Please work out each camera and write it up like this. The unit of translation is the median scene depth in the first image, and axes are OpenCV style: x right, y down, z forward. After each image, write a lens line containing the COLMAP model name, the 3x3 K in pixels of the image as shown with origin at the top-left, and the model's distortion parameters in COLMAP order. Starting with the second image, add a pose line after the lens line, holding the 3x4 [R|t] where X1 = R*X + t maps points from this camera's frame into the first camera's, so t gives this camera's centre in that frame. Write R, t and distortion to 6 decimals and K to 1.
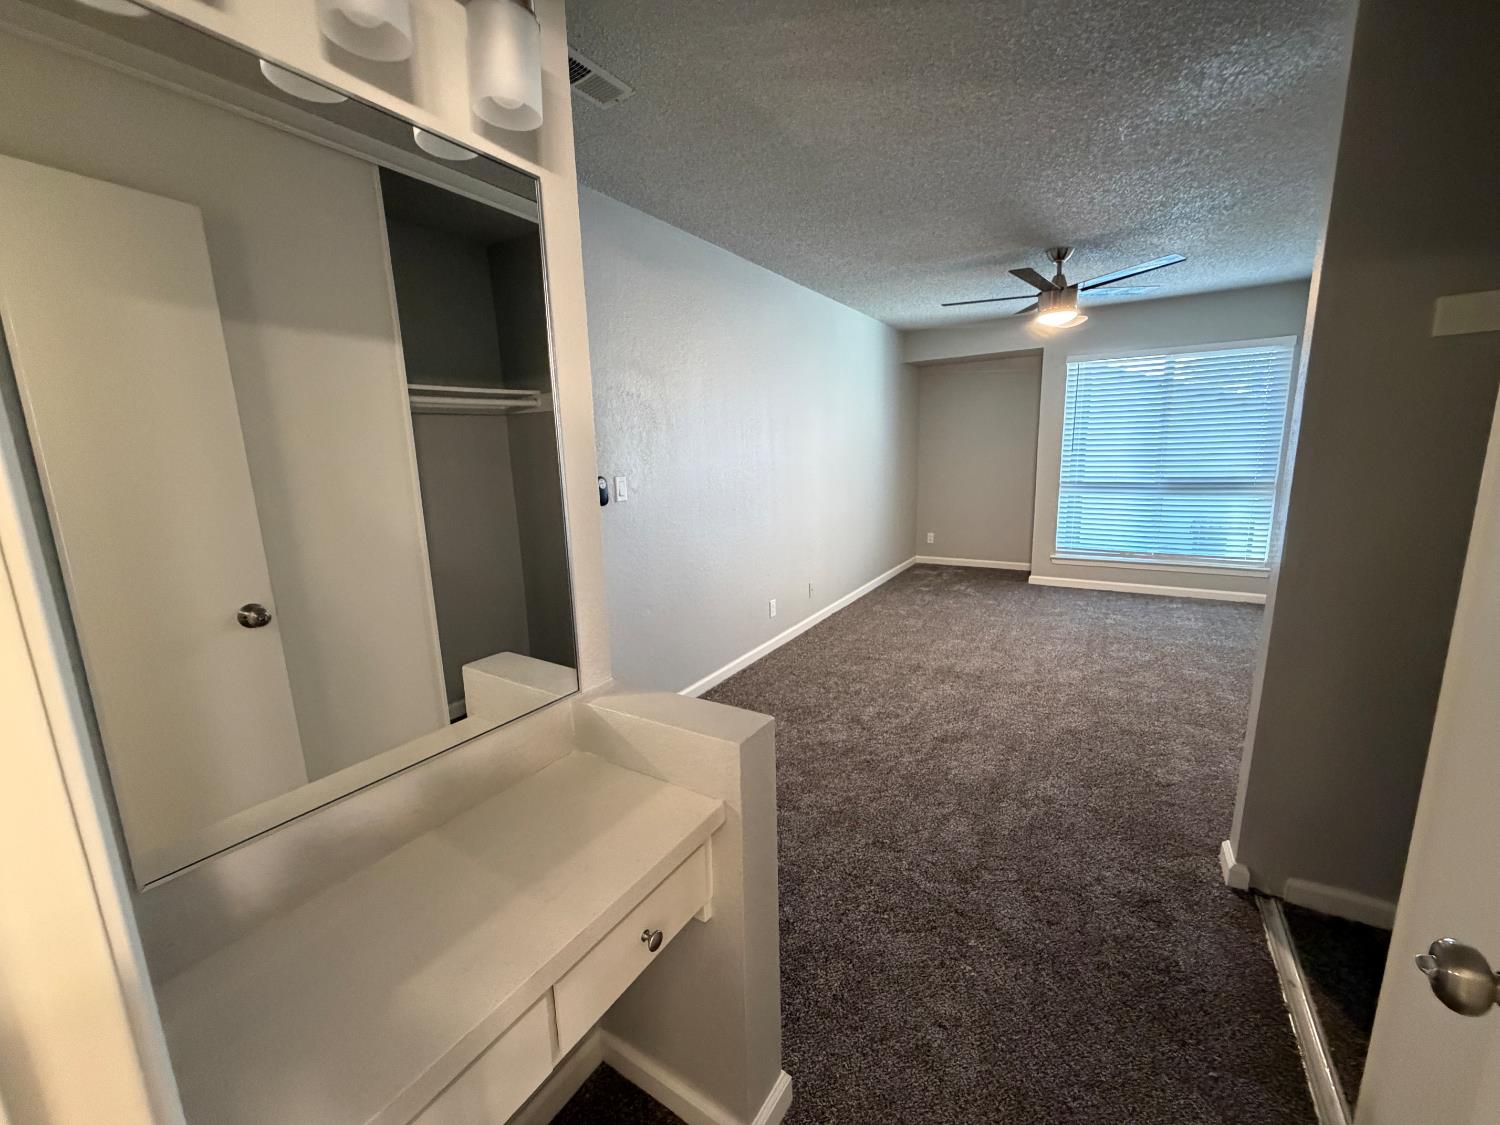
lens RADIAL K [[597.0, 0, 746.7], [0, 597.0, 565.1], [0, 0, 1]] dist [-0.000733, 0.000691]
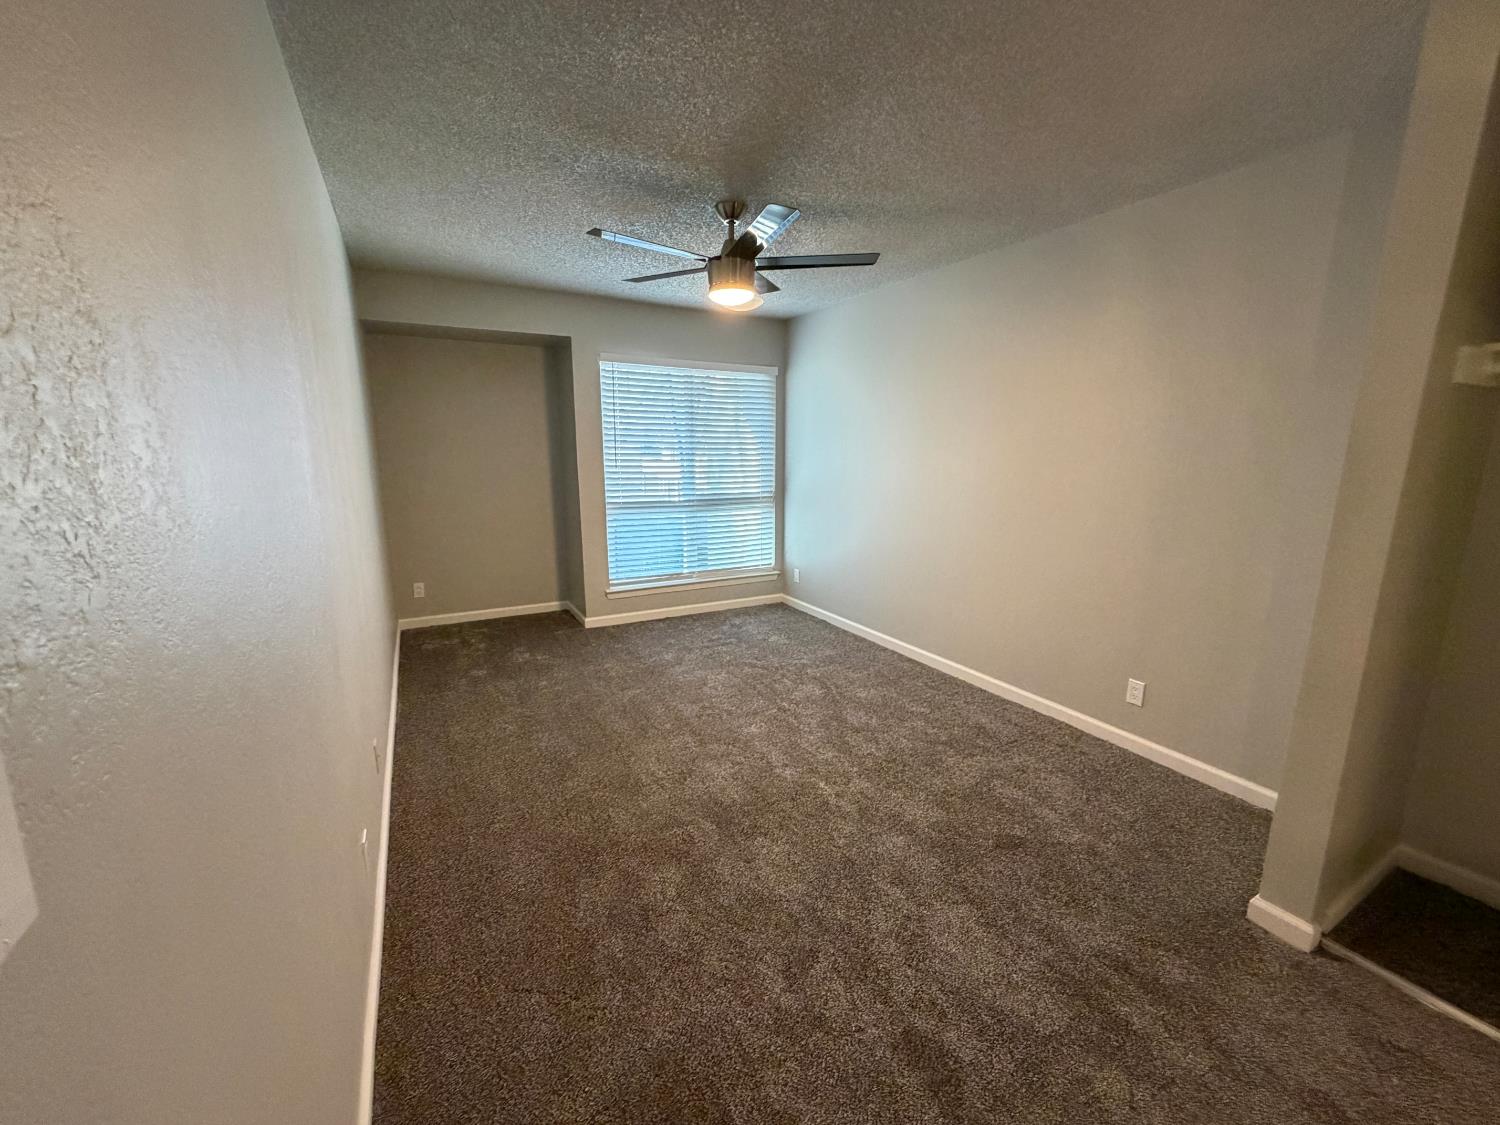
lens RADIAL K [[597.0, 0, 746.7], [0, 597.0, 565.1], [0, 0, 1]] dist [-0.000733, 0.000691]
pose [[0.489943, -0.136688, 0.860972, -0.135251], [0.146937, 0.986449, 0.072994, -0.100861], [-0.859282, 0.090746, 0.503388, 0.489755]]
